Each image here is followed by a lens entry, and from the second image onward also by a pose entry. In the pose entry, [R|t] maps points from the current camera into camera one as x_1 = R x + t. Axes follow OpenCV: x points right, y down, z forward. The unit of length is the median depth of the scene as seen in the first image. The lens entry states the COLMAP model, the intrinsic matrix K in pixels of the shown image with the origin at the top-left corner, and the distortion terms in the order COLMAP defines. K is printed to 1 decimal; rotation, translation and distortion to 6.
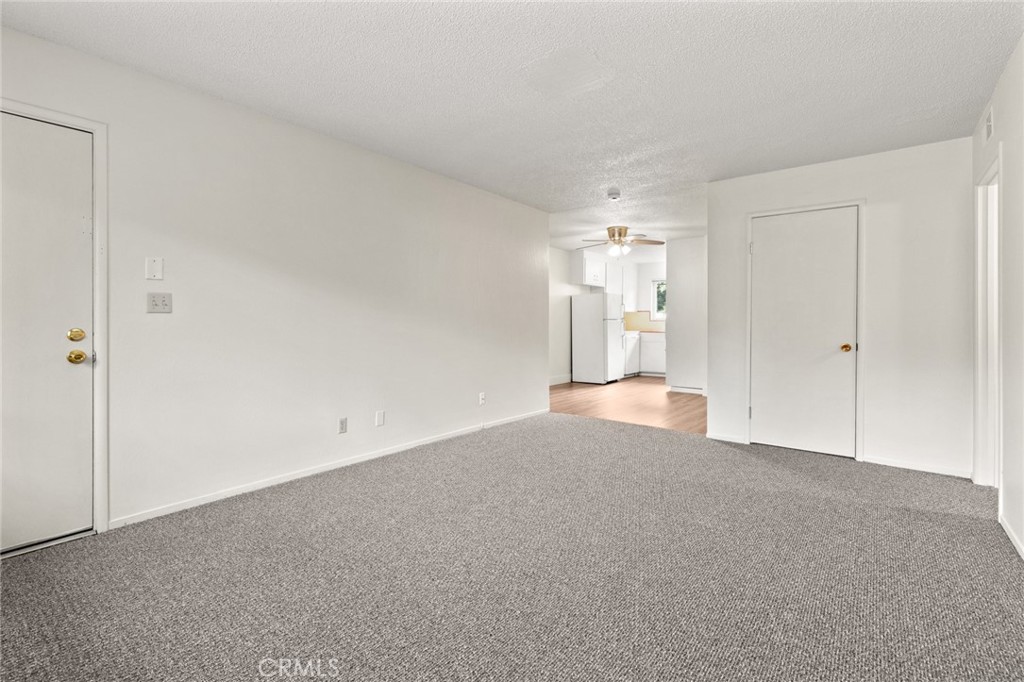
lens RADIAL K [[463.9, 0, 510.8], [0, 463.9, 333.3], [0, 0, 1]] dist [0.002210, 0.000100]
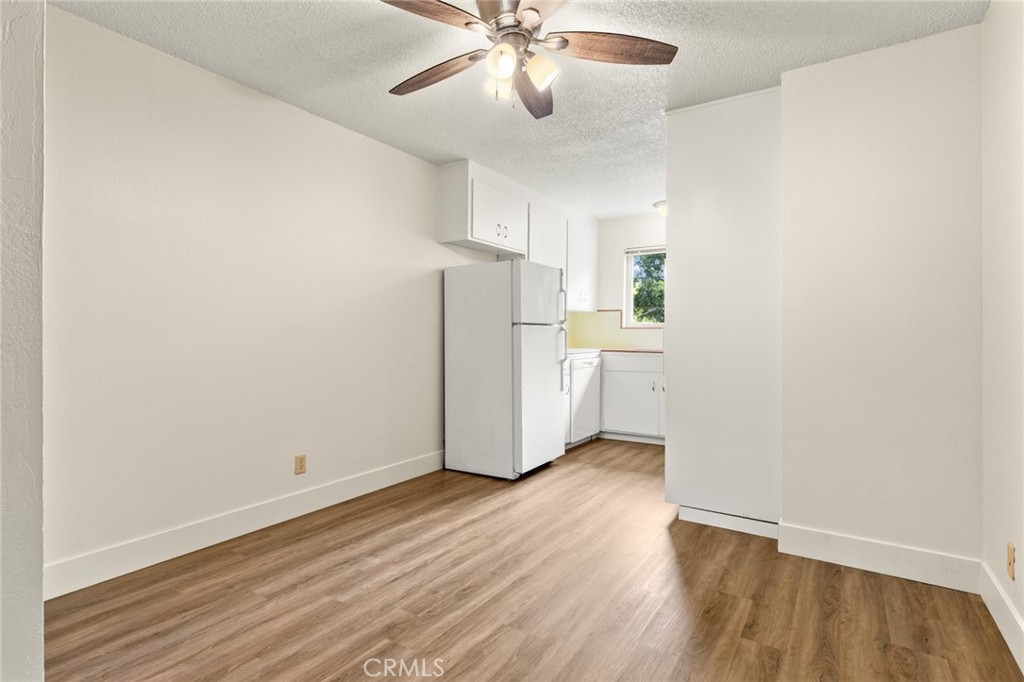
lens RADIAL K [[500.4, 0, 515.2], [0, 500.4, 337.9], [0, 0, 1]] dist [-0.005696, -0.000305]
pose [[0.996876, -0.000292, 0.078981, 0.155668], [0.001354, 0.999910, -0.013383, -0.009979], [-0.078970, 0.013448, 0.996786, 0.514031]]
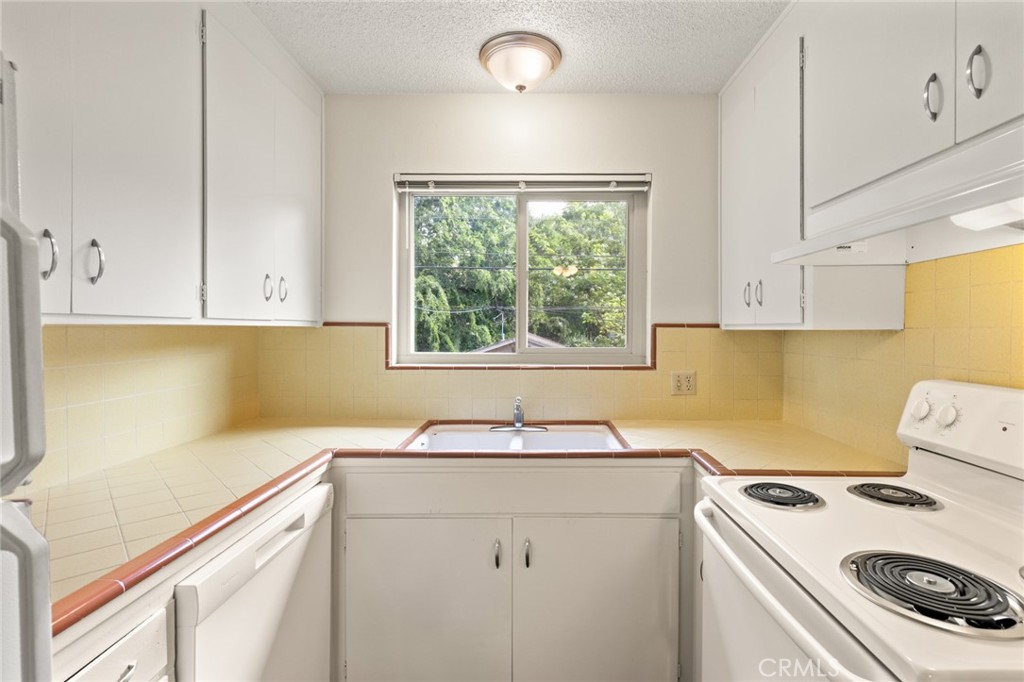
lens RADIAL K [[463.9, 0, 520.5], [0, 463.9, 339.5], [0, 0, 1]] dist [0.002210, 0.000100]
pose [[0.802799, -0.000715, 0.596249, 0.252951], [0.008054, 0.999921, -0.009646, -0.042216], [-0.596195, 0.012546, 0.802742, 0.902295]]
